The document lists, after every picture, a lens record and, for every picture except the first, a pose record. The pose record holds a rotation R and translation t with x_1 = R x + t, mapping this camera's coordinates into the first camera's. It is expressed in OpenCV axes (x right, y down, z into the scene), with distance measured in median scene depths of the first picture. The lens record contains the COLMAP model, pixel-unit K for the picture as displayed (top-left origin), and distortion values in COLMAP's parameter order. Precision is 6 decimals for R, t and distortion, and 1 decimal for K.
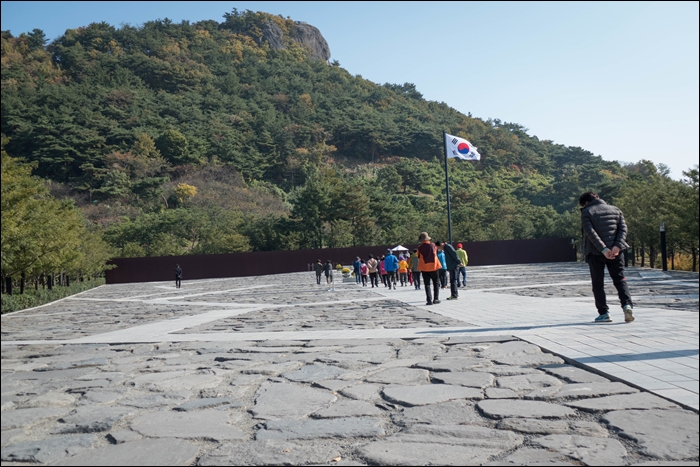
lens RADIAL K [[797.6, 0, 350.0], [0, 797.6, 233.5], [0, 0, 1]] dist [0.002824, -0.001276]
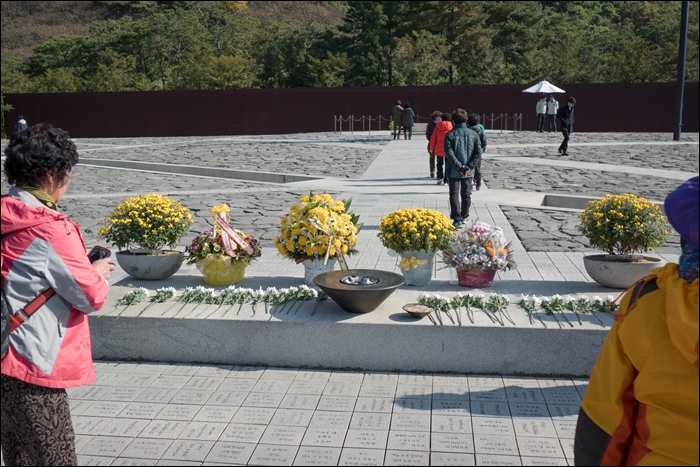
lens RADIAL K [[718.4, 0, 350.0], [0, 718.4, 233.5], [0, 0, 1]] dist [-0.024399, -0.008777]
pose [[0.984843, 0.063532, -0.161392, 0.023420], [-0.028510, 0.977139, 0.210681, 0.014228], [0.171087, -0.202887, 0.964140, 0.507452]]
